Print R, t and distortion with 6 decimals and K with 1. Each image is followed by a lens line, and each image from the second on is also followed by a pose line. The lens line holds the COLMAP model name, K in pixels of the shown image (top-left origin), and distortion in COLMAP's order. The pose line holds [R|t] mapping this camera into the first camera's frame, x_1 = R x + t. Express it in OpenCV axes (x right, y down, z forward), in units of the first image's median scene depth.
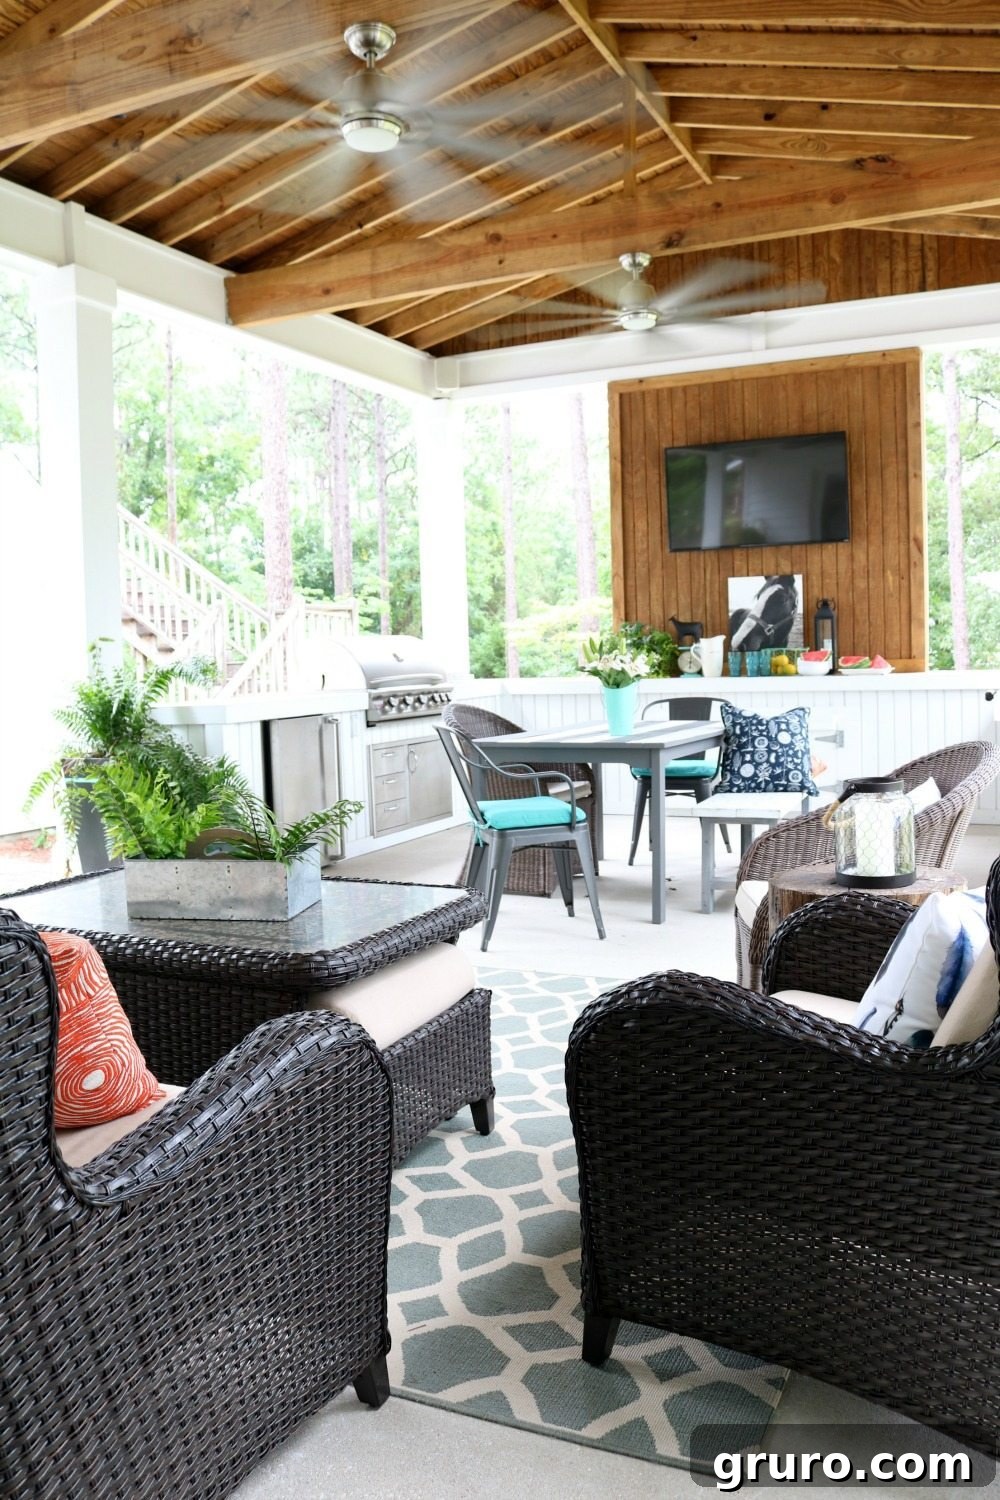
lens RADIAL K [[1392.4, 0, 497.9], [0, 1392.4, 734.2], [0, 0, 1]] dist [-0.048675, 0.000000]
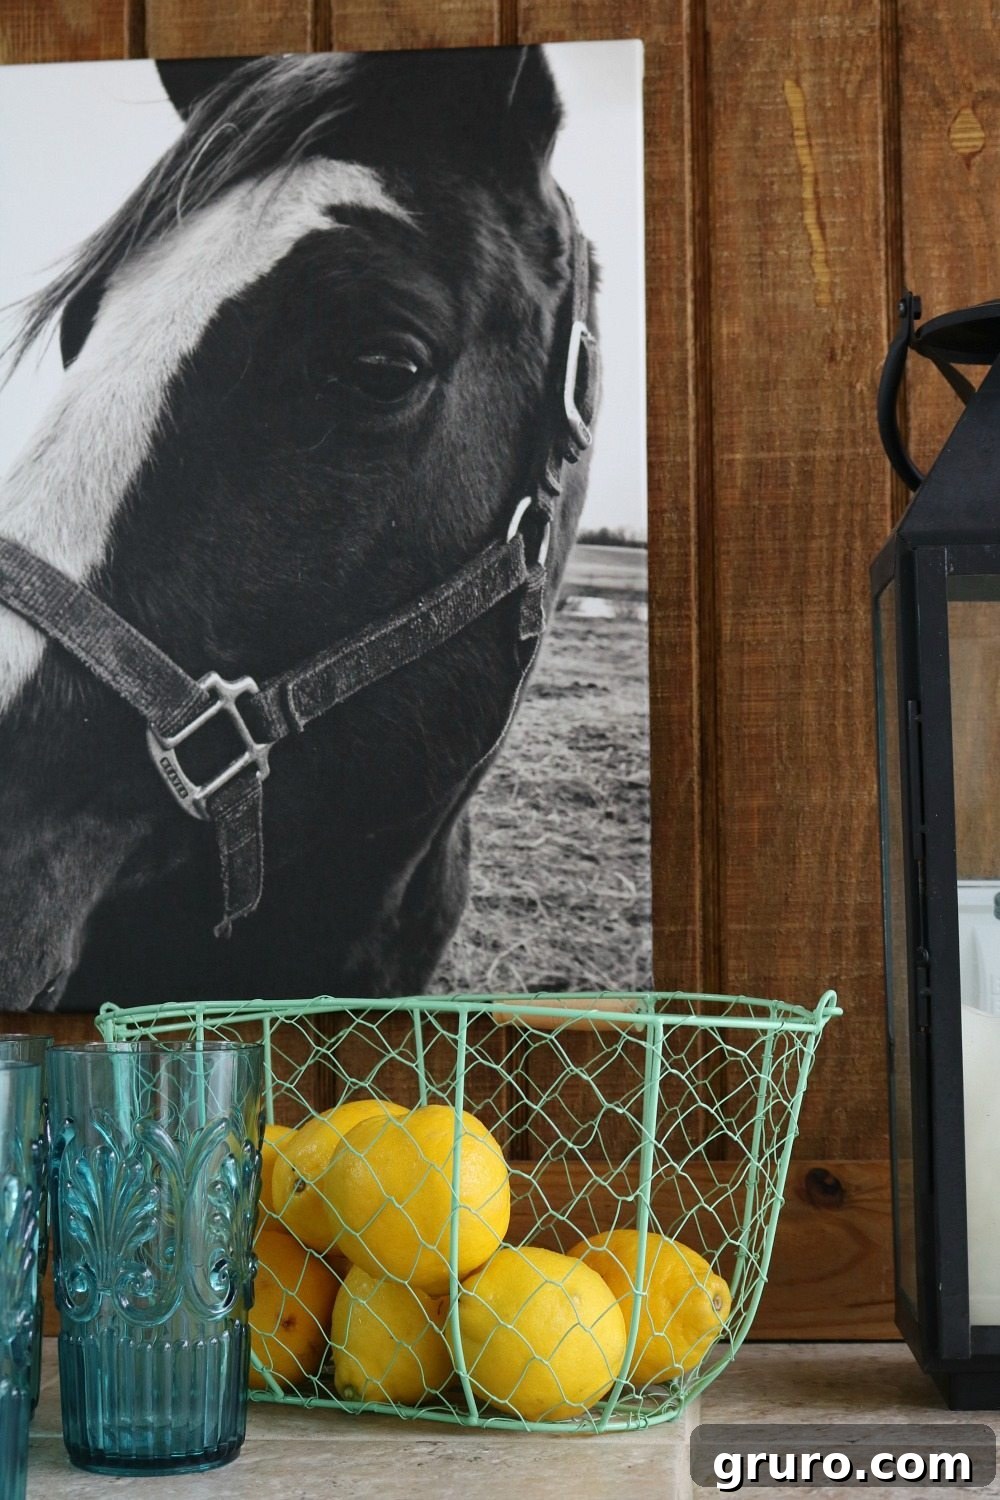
lens RADIAL K [[1392.4, 0, 495.1], [0, 1392.4, 748.9], [0, 0, 1]] dist [-0.048675, 0.000000]
pose [[0.921852, 0.017938, 0.387127, 0.182262], [0.007810, 0.997865, -0.064836, -0.070544], [-0.387464, 0.062793, 0.919744, 0.935255]]
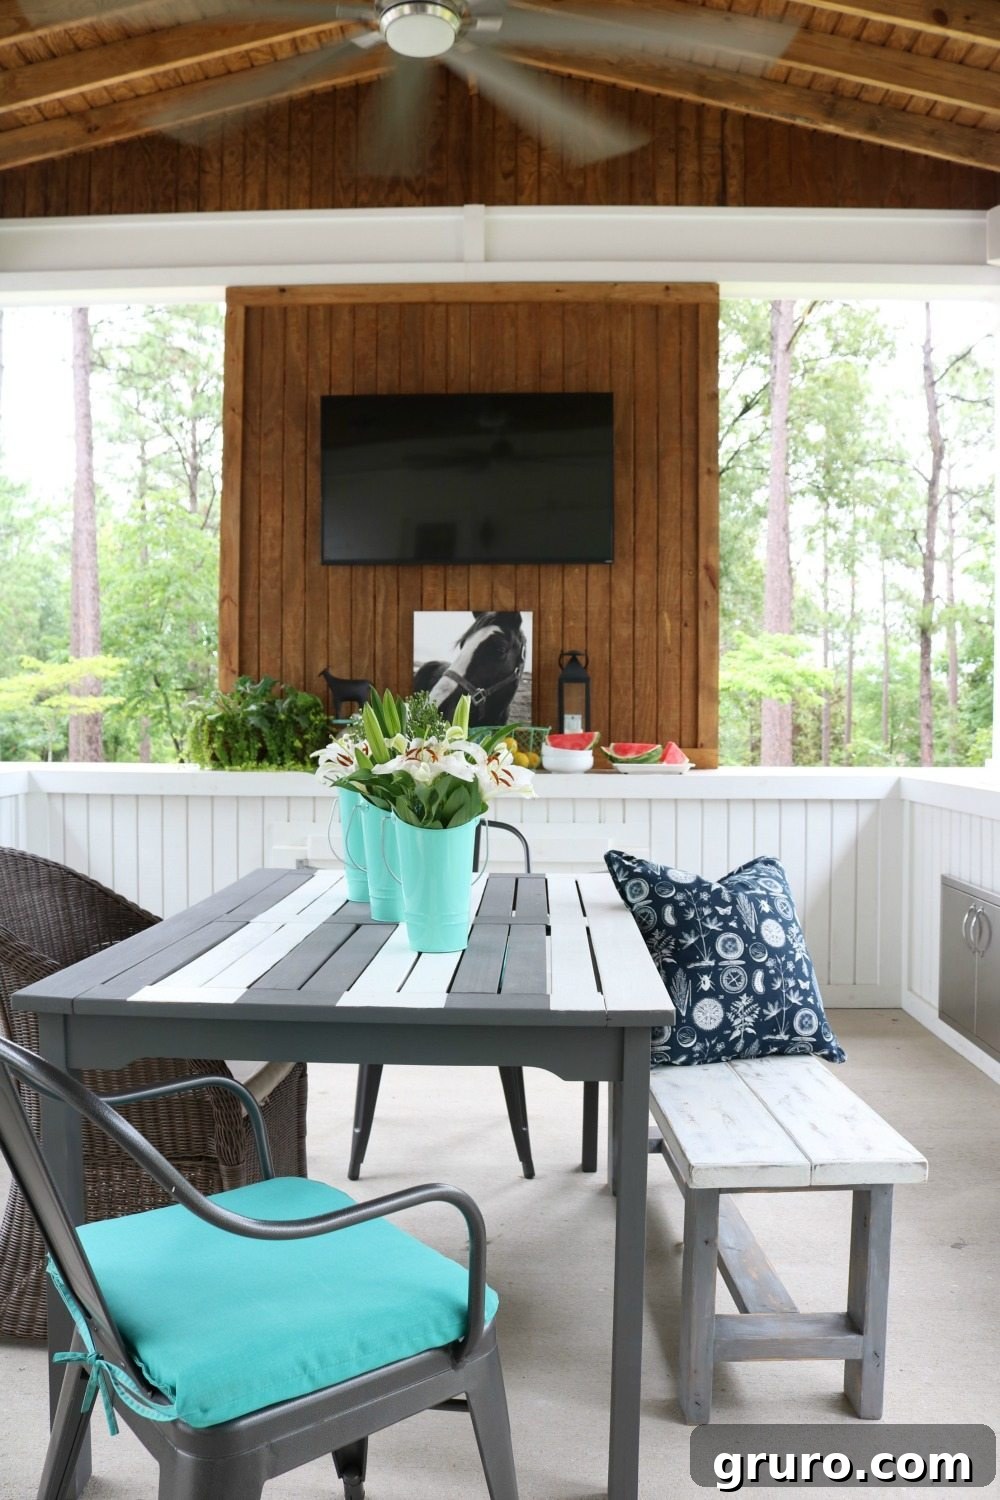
lens RADIAL K [[1281.2, 0, 512.7], [0, 1281.2, 744.1], [0, 0, 1]] dist [-0.116771, 0.018473]
pose [[0.914365, 0.024068, 0.404176, -0.025931], [-0.006509, 0.998976, -0.044762, -0.027858], [-0.404839, 0.038298, 0.913586, 0.467905]]
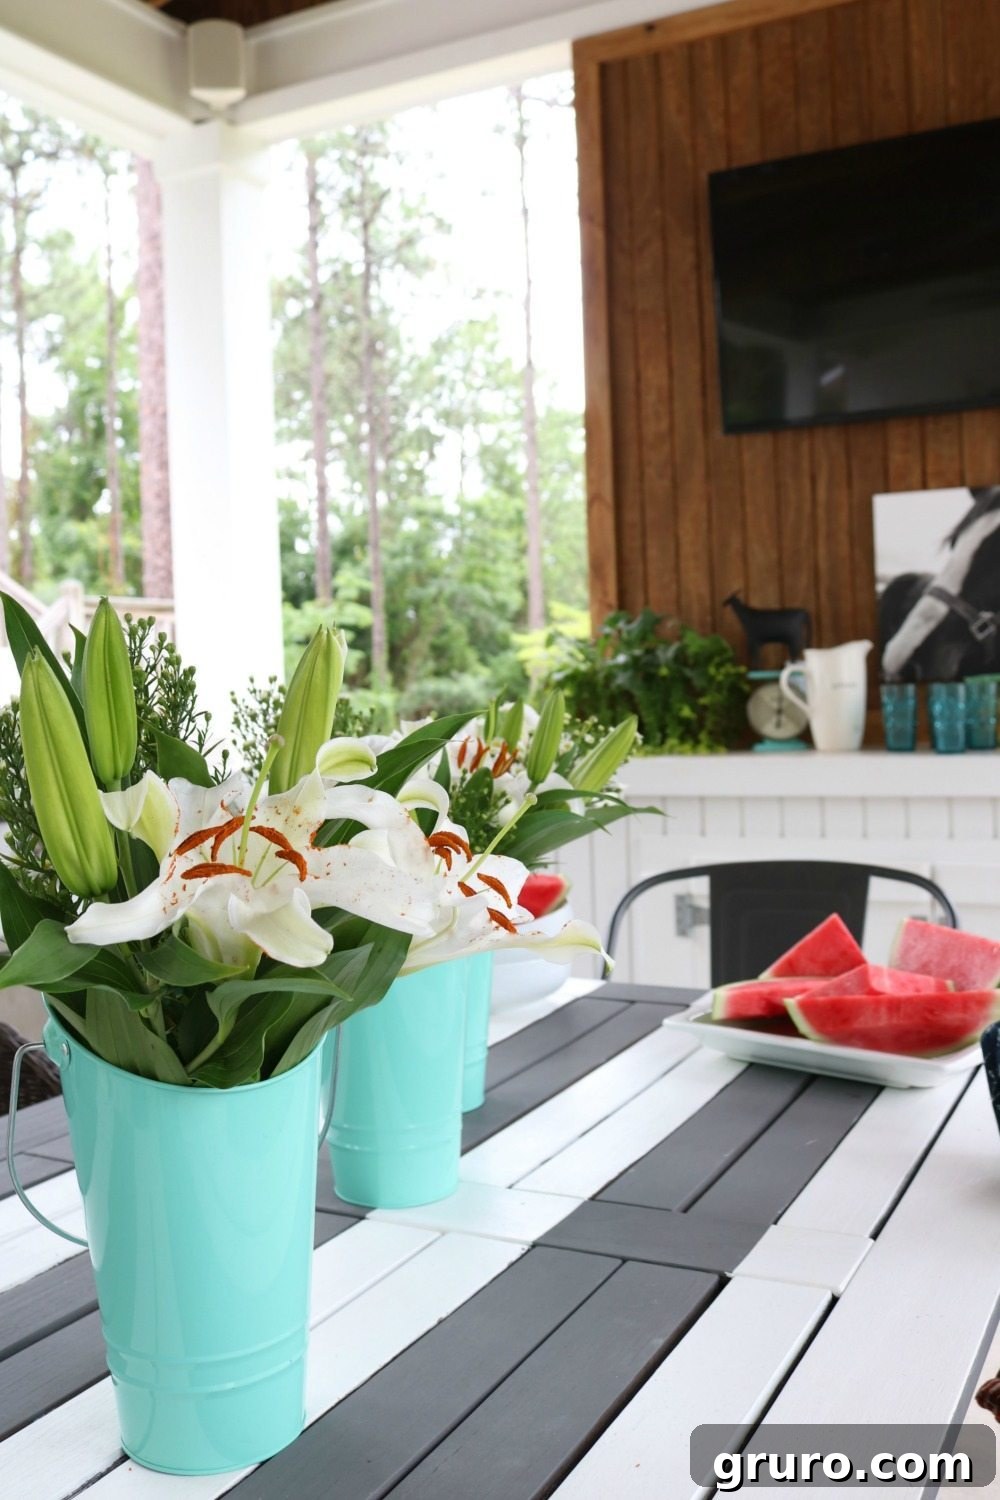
lens RADIAL K [[1392.4, 0, 563.0], [0, 1392.4, 678.1], [0, 0, 1]] dist [-0.048675, 0.000000]
pose [[0.999938, -0.005207, -0.009880, 0.083419], [0.004660, 0.998497, -0.054610, -0.040785], [0.010150, 0.054560, 0.998459, 0.624076]]
